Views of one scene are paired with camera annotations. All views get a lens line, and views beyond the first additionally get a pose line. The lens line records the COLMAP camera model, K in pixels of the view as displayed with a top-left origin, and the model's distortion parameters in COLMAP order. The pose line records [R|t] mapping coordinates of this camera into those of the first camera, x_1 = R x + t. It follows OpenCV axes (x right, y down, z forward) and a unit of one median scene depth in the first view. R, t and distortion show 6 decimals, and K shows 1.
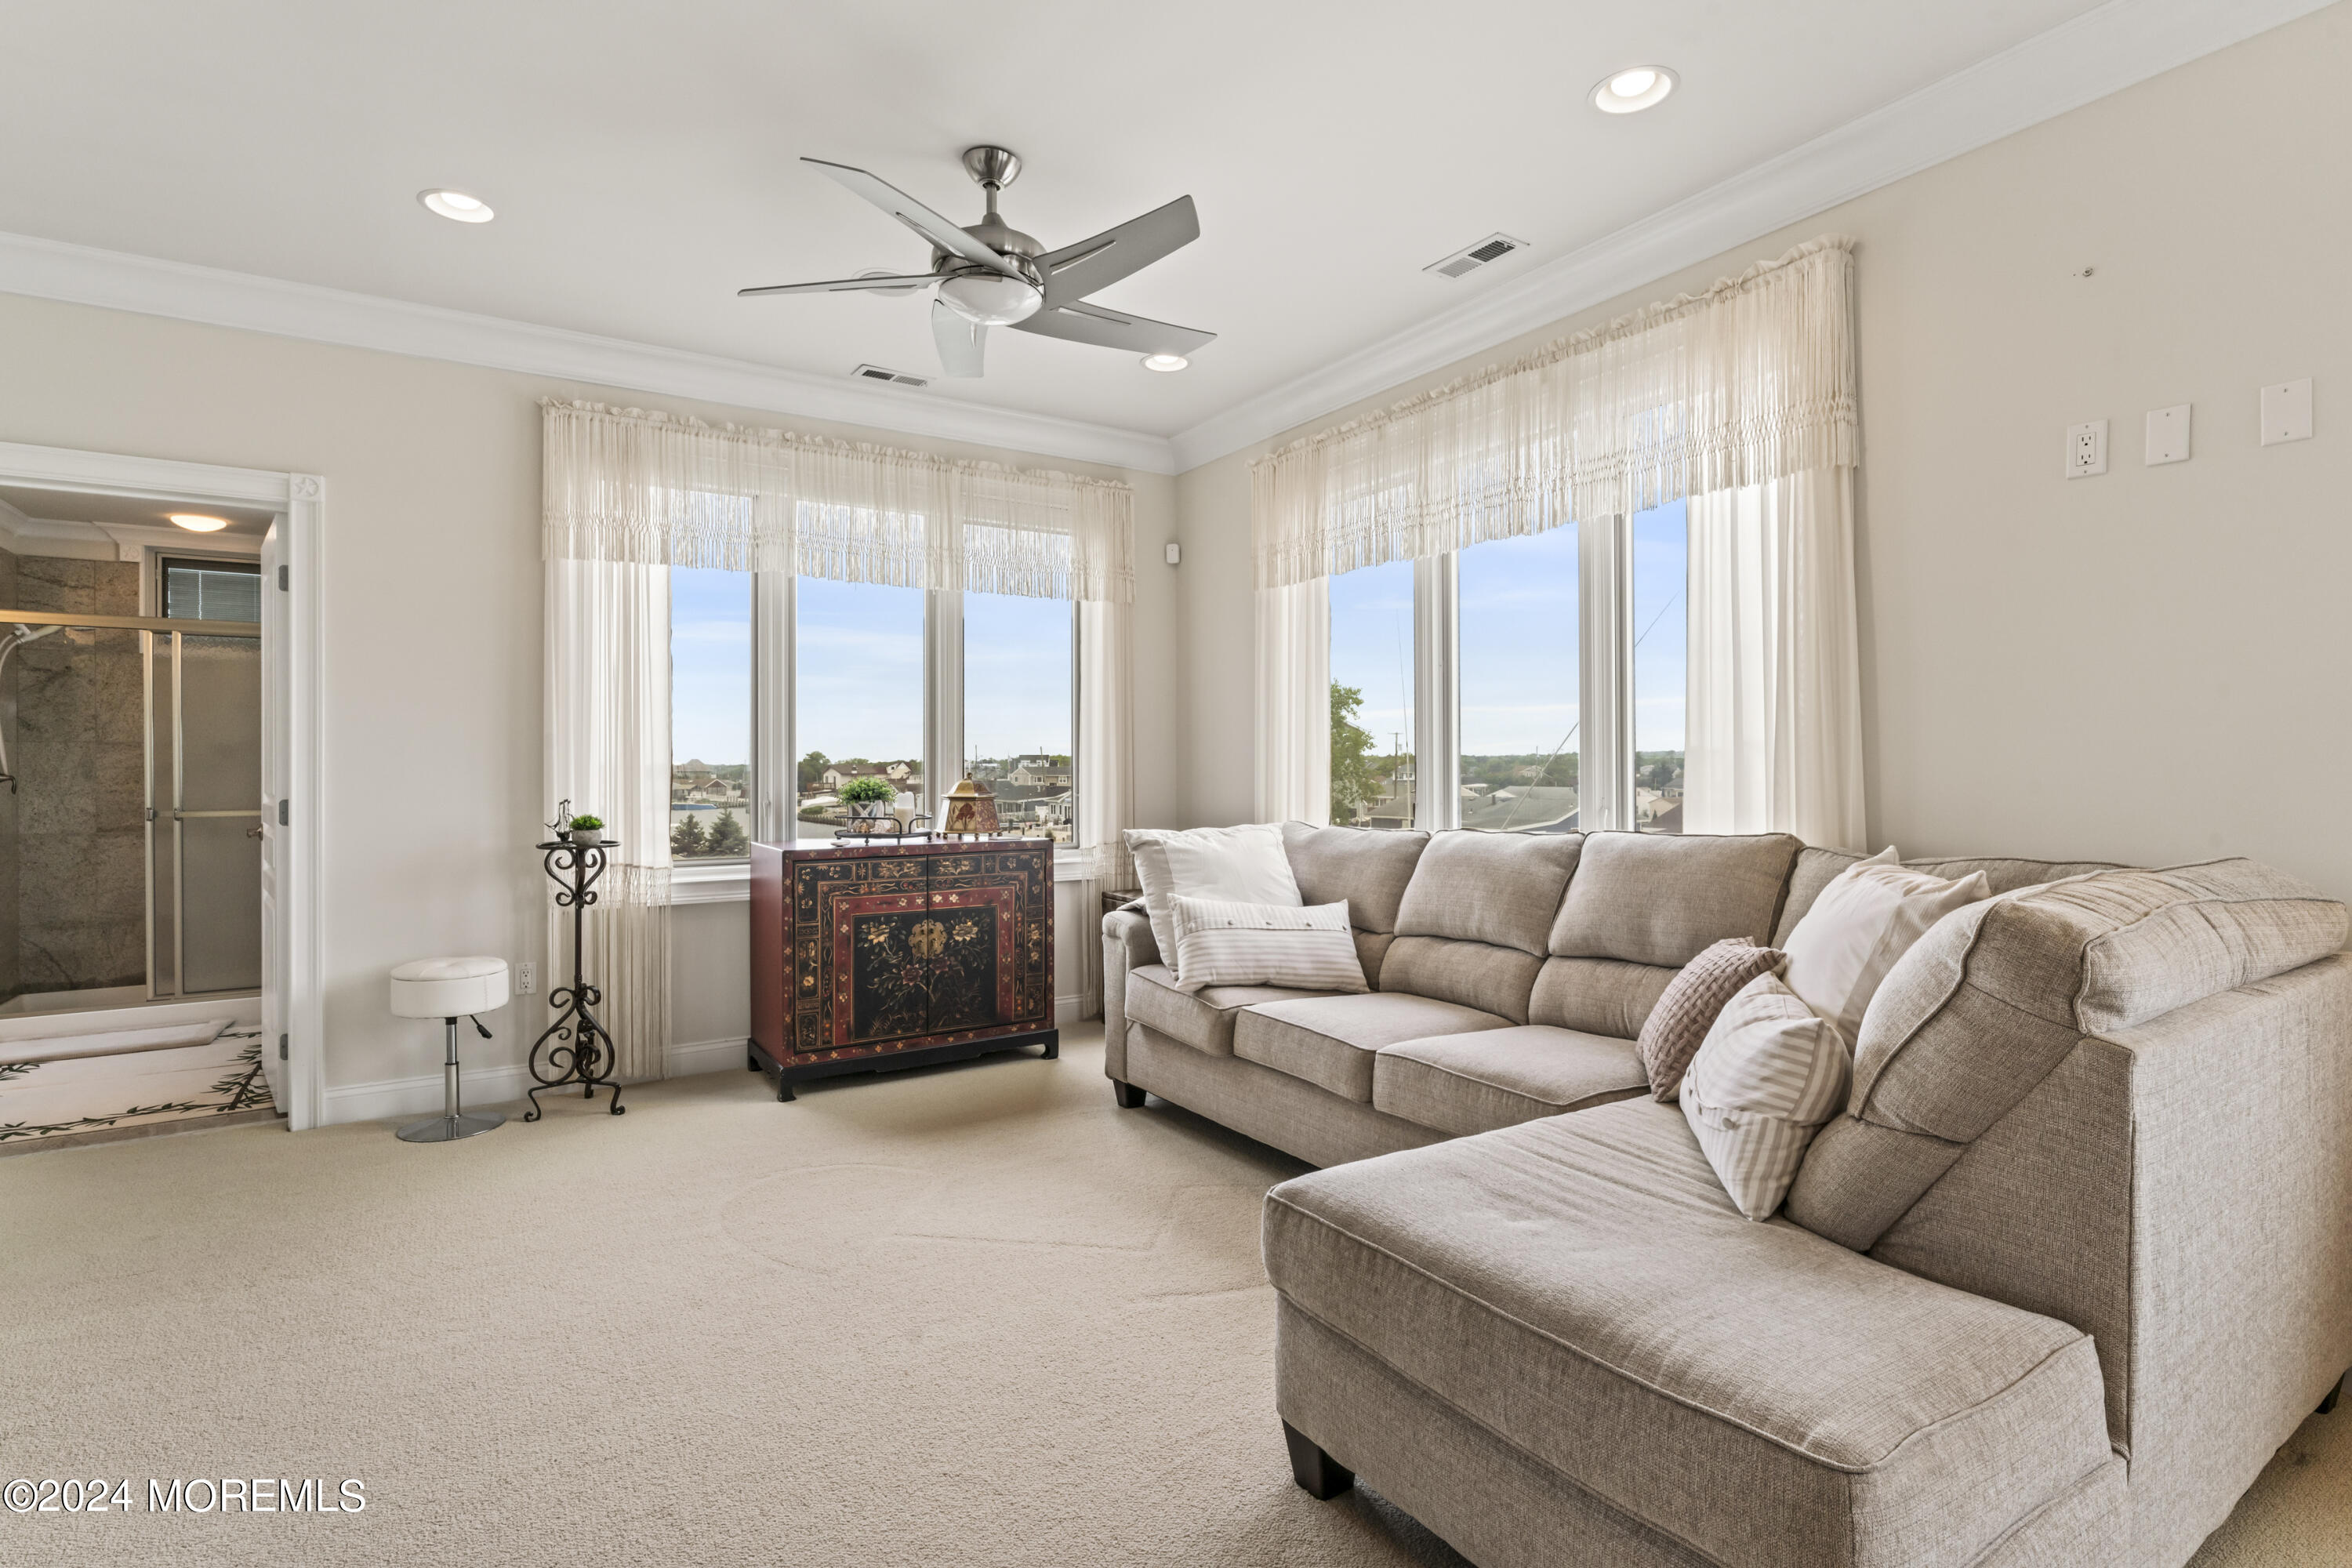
lens RADIAL K [[1133.1, 0, 1172.3], [0, 1133.1, 757.5], [0, 0, 1]] dist [-0.001080, -0.000178]
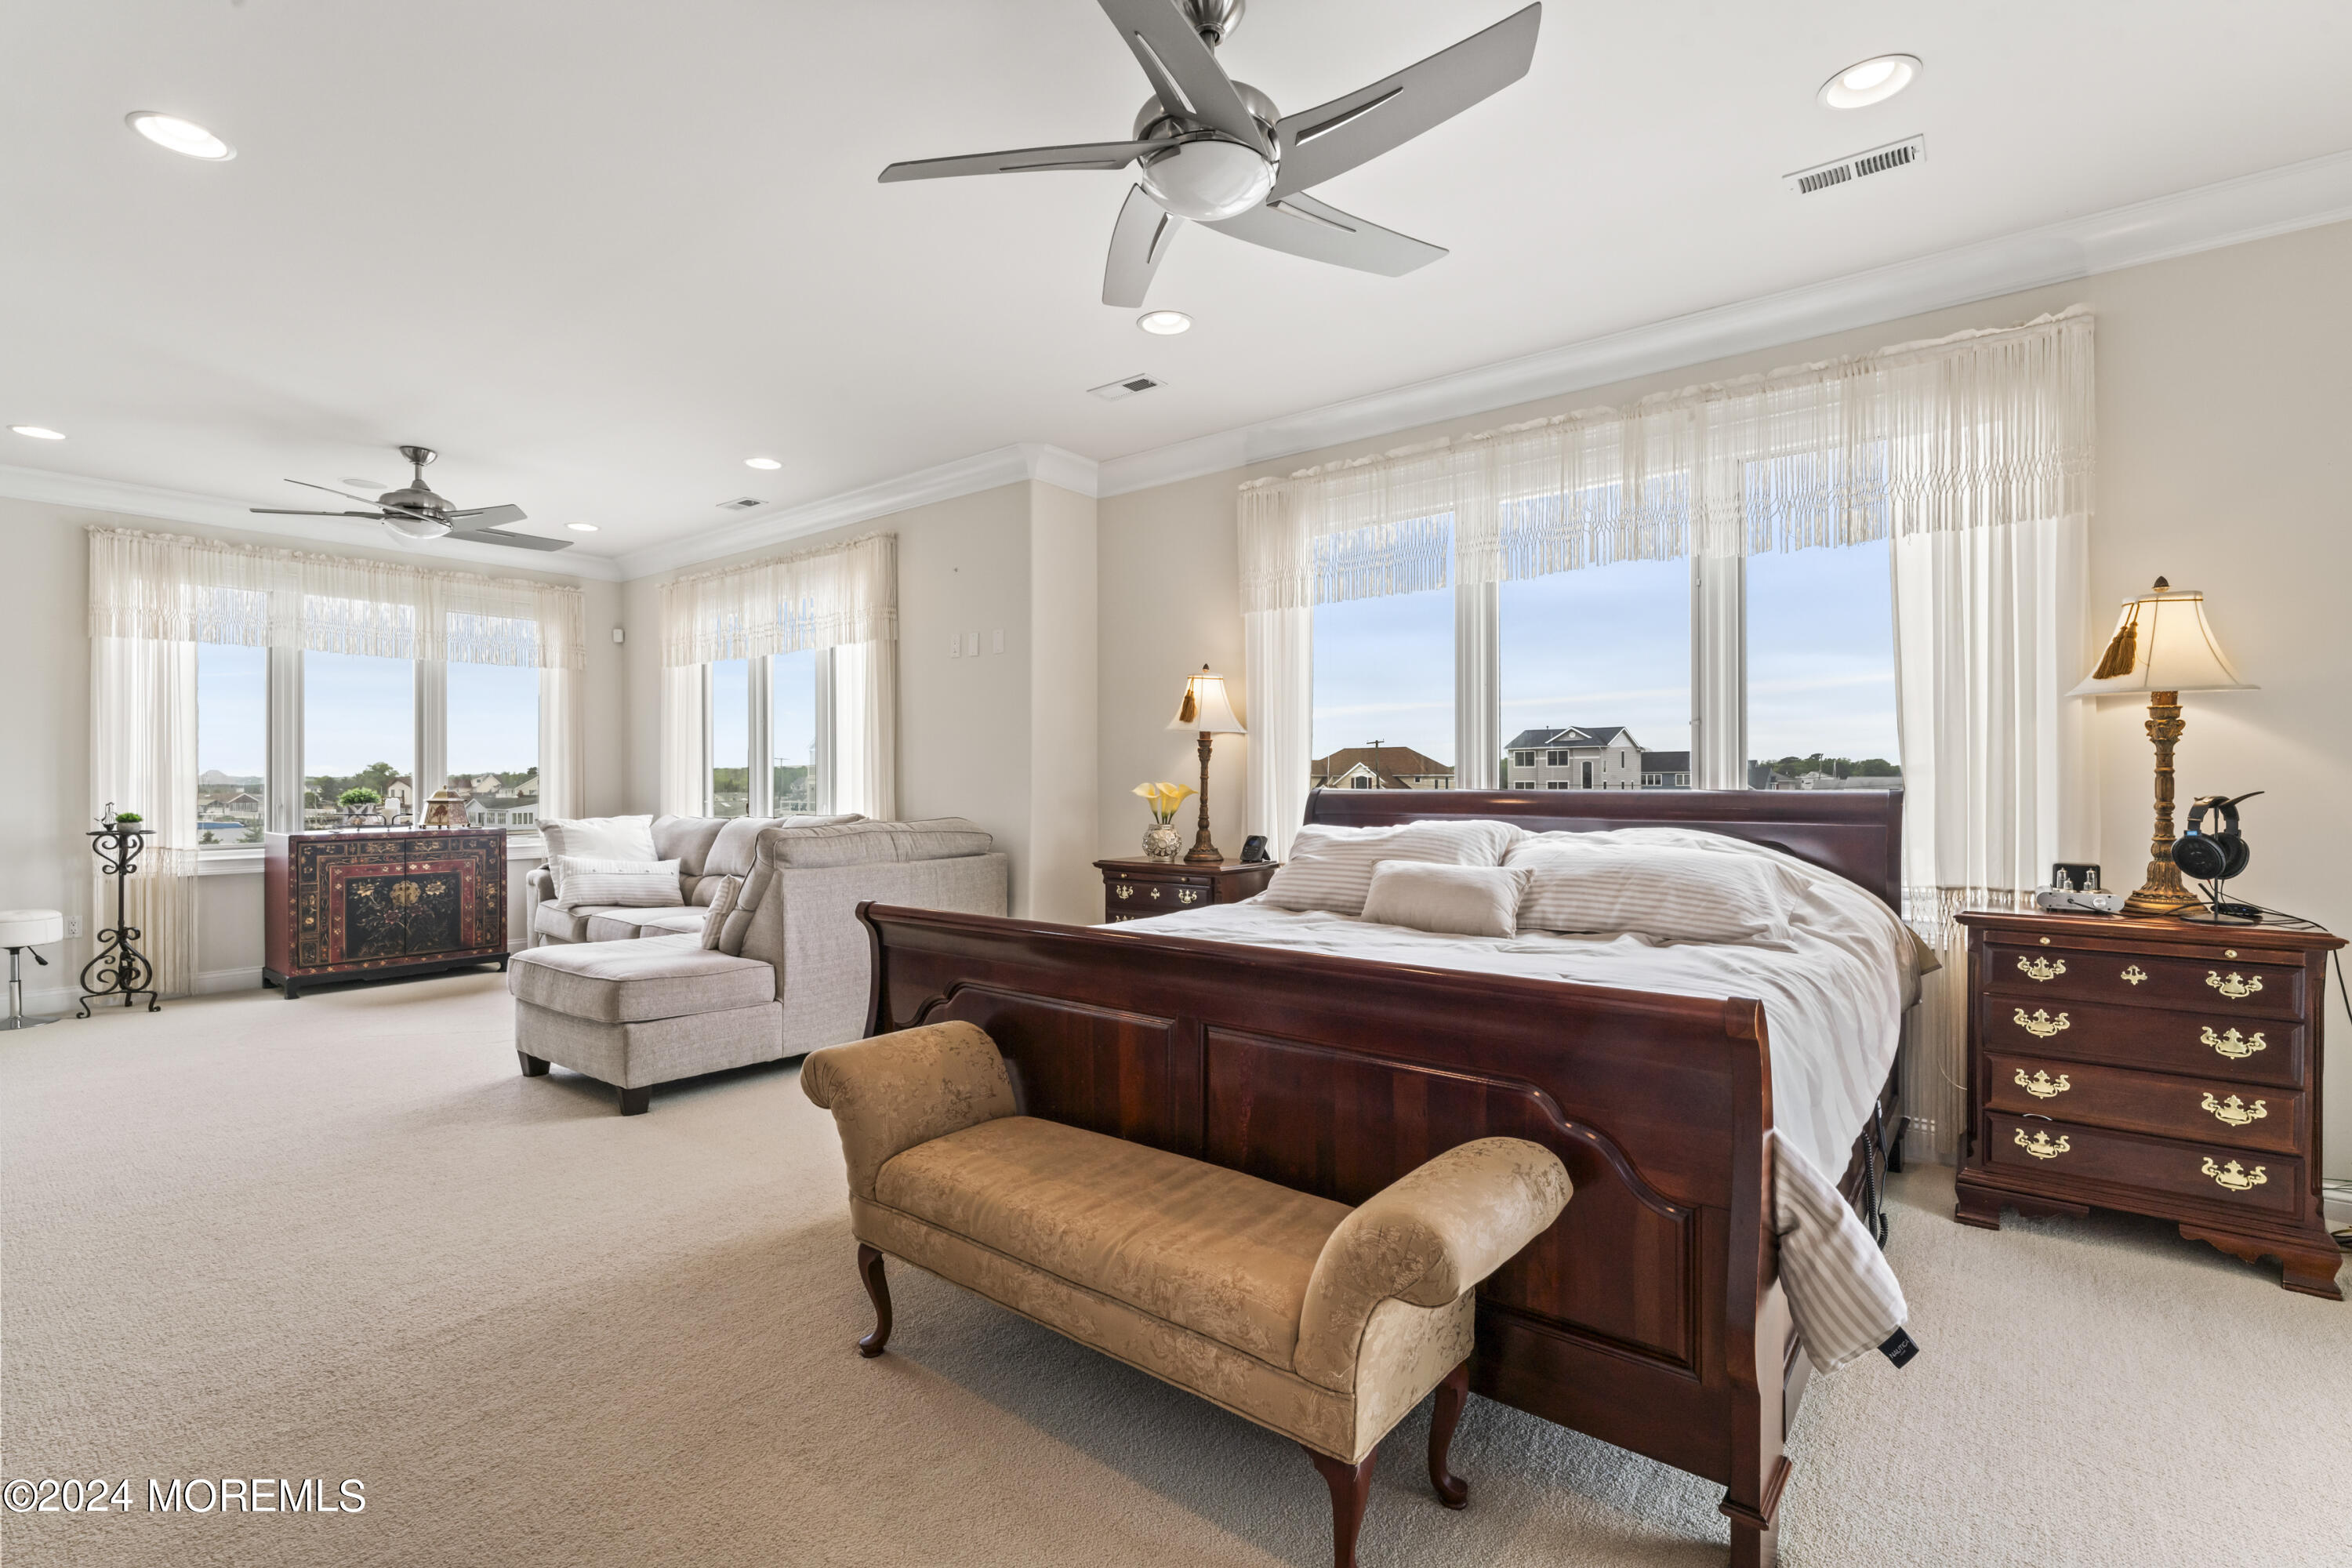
lens RADIAL K [[1096.0, 0, 1181.4], [0, 1096.0, 776.0], [0, 0, 1]] dist [-0.000478, 0.000885]
pose [[0.947230, 0.003831, 0.320533, 0.310626], [-0.005036, 0.999983, 0.002930, -0.007771], [-0.320516, -0.004390, 0.947233, -0.757605]]
